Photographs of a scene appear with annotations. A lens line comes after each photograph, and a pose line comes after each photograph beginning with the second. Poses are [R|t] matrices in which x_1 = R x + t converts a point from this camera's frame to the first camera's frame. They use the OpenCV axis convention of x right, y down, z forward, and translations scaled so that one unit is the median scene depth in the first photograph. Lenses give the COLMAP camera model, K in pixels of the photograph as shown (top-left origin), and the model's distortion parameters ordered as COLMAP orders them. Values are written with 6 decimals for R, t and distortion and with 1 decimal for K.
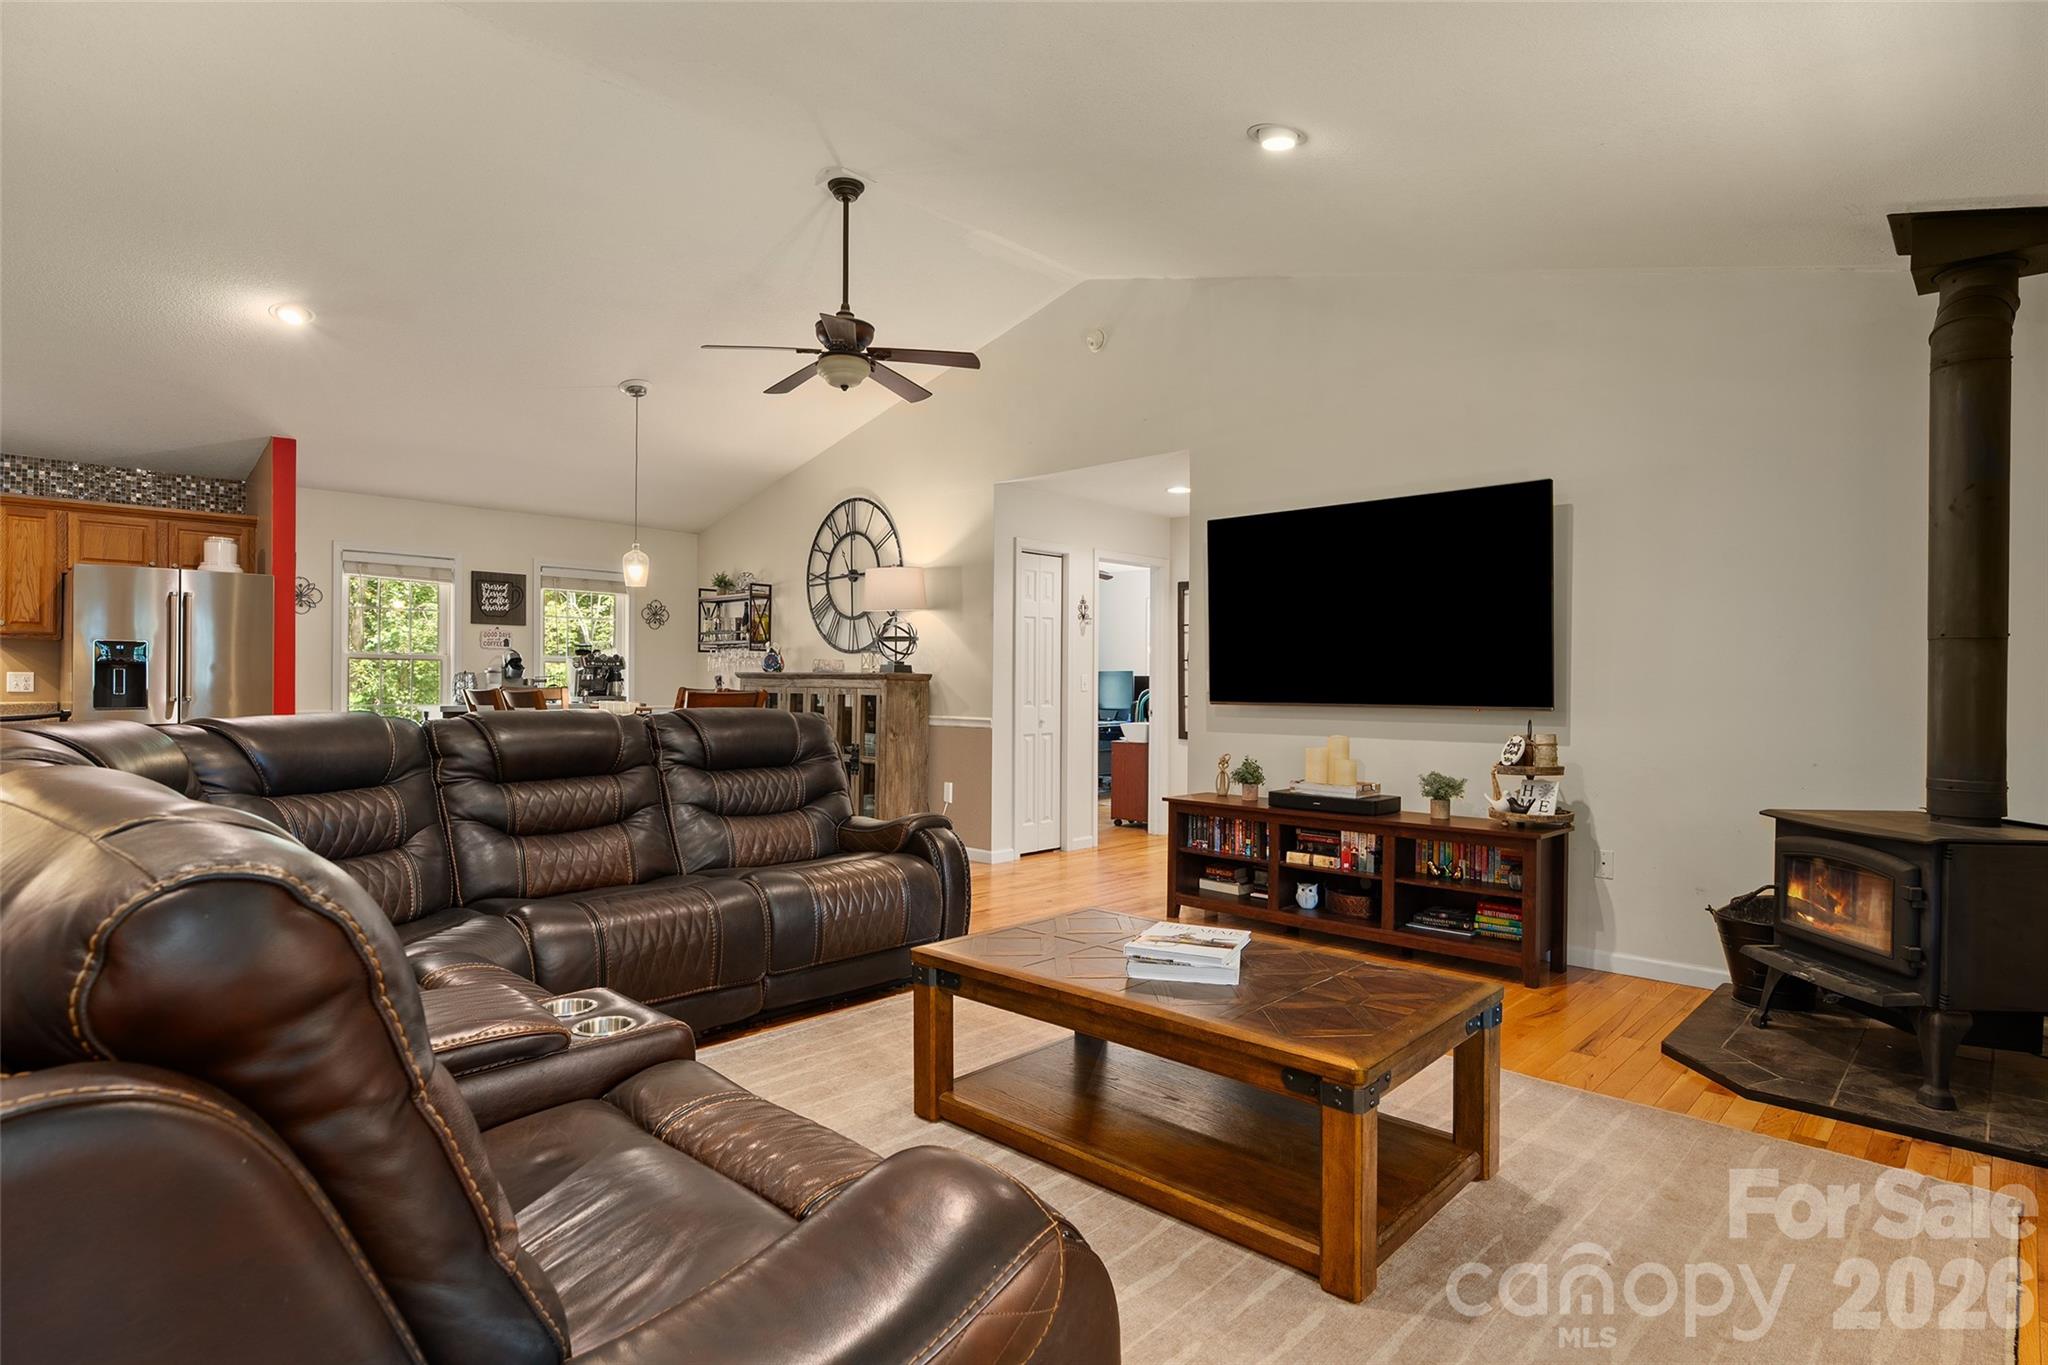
lens RADIAL K [[1038.6, 0, 998.2], [0, 1038.6, 678.8], [0, 0, 1]] dist [0.009117, -0.002308]
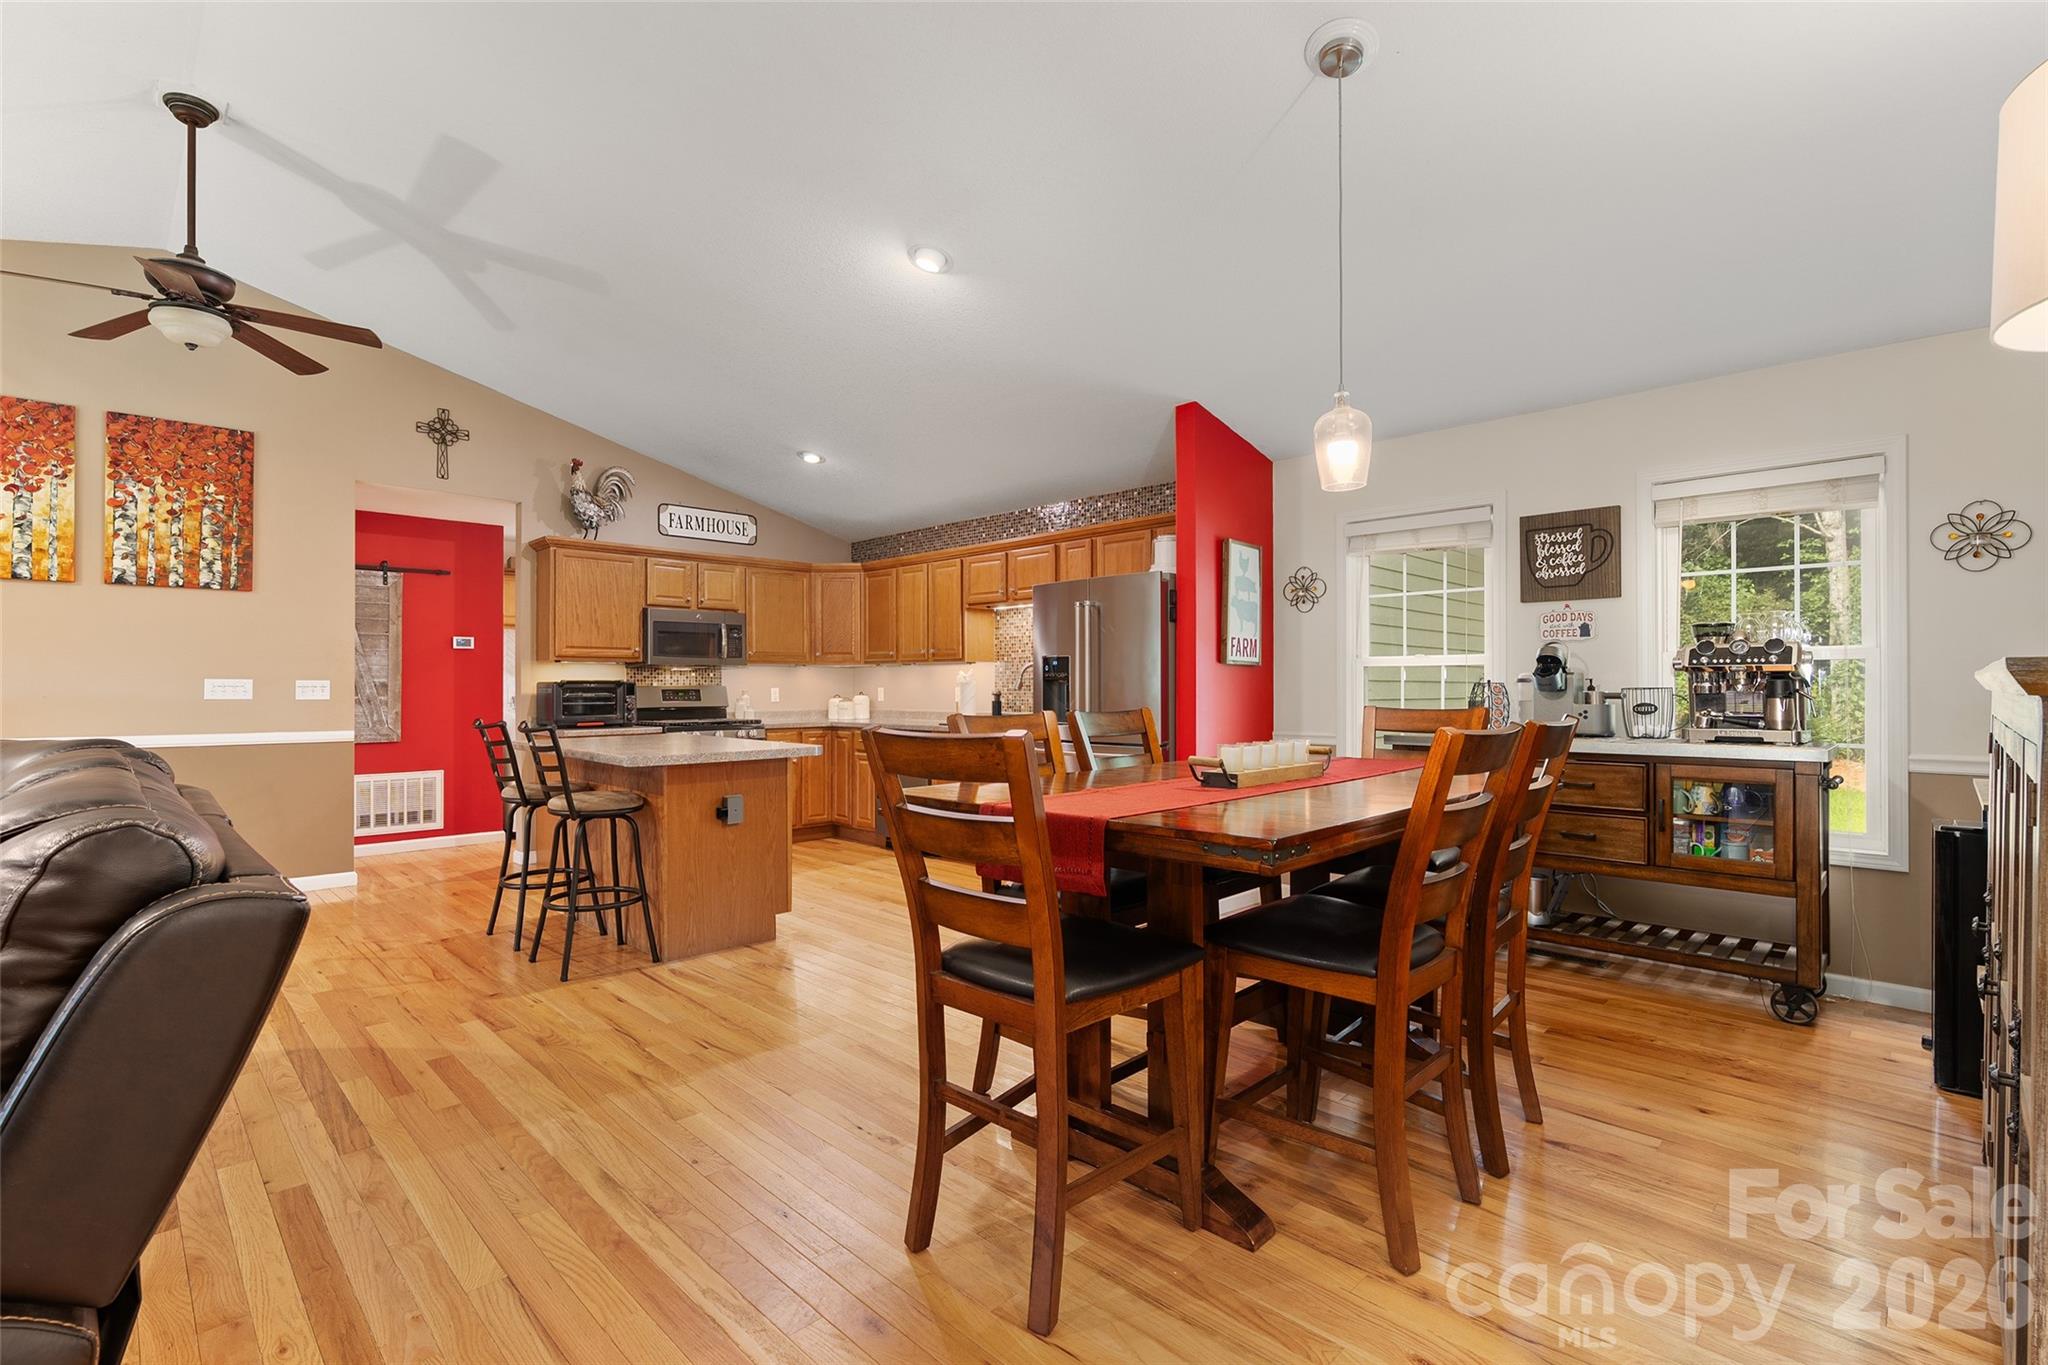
lens RADIAL K [[921.5, 0, 1022.2], [0, 921.5, 682.7], [0, 0, 1]] dist [-0.012449, 0.004277]
pose [[-0.007938, -0.009609, -0.999922, 0.041991], [0.004439, 0.999944, -0.009644, -0.002469], [0.999959, -0.004515, -0.007895, 0.810583]]
